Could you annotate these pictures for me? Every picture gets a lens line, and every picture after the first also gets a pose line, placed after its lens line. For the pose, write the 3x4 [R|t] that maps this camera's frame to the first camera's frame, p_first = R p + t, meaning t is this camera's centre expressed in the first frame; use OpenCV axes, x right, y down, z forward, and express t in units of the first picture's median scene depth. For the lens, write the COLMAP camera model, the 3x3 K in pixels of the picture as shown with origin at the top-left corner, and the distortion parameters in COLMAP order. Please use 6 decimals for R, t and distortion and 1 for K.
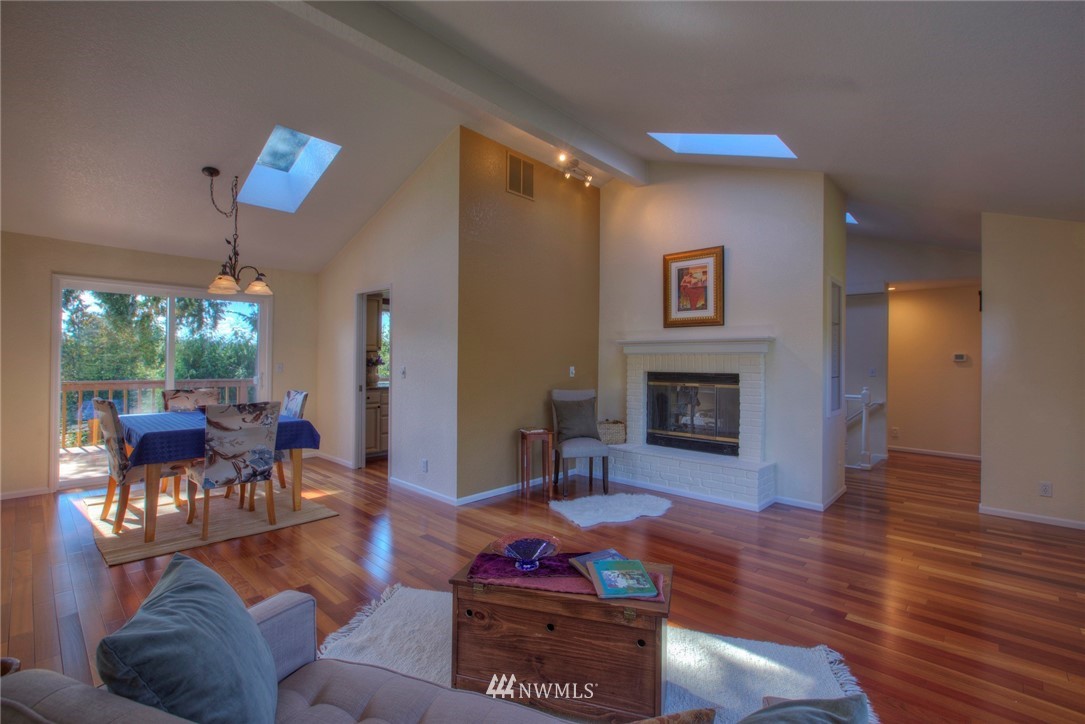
lens RADIAL K [[485.7, 0, 541.4], [0, 485.7, 356.7], [0, 0, 1]] dist [0.000896, 0.000173]
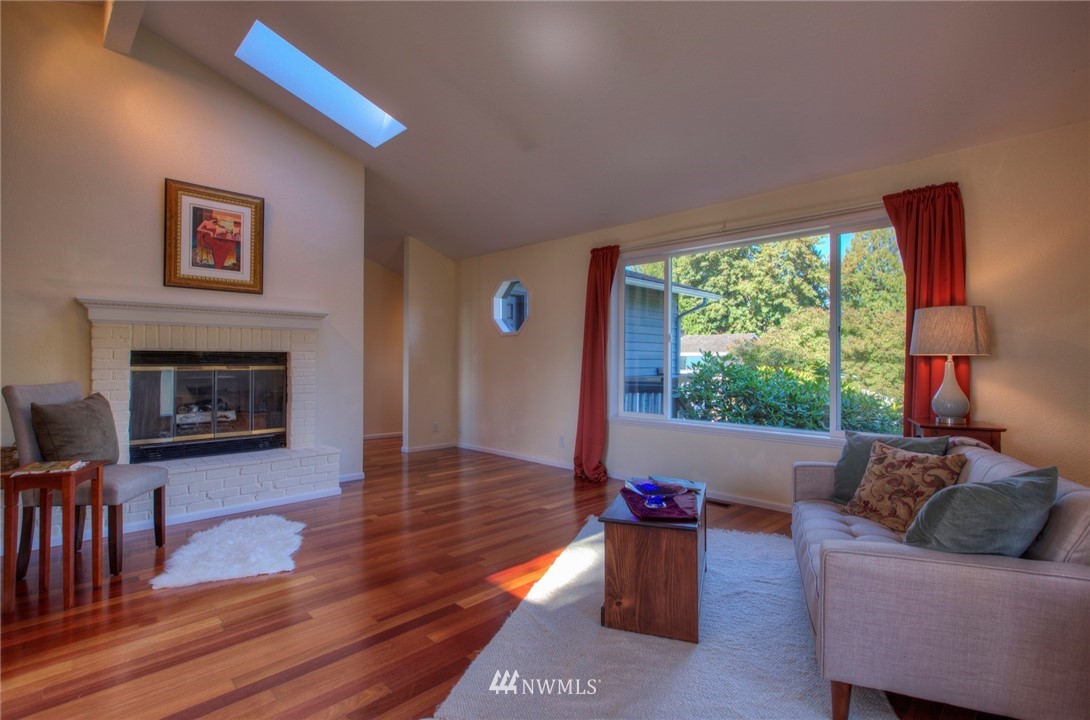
lens RADIAL K [[516.9, 0, 546.6], [0, 516.9, 357.6], [0, 0, 1]] dist [0.001250, 0.000252]
pose [[0.037886, -0.003733, 0.999275, -0.512021], [-0.013436, 0.999901, 0.004245, 0.034636], [-0.999192, -0.013587, 0.037832, 0.500052]]
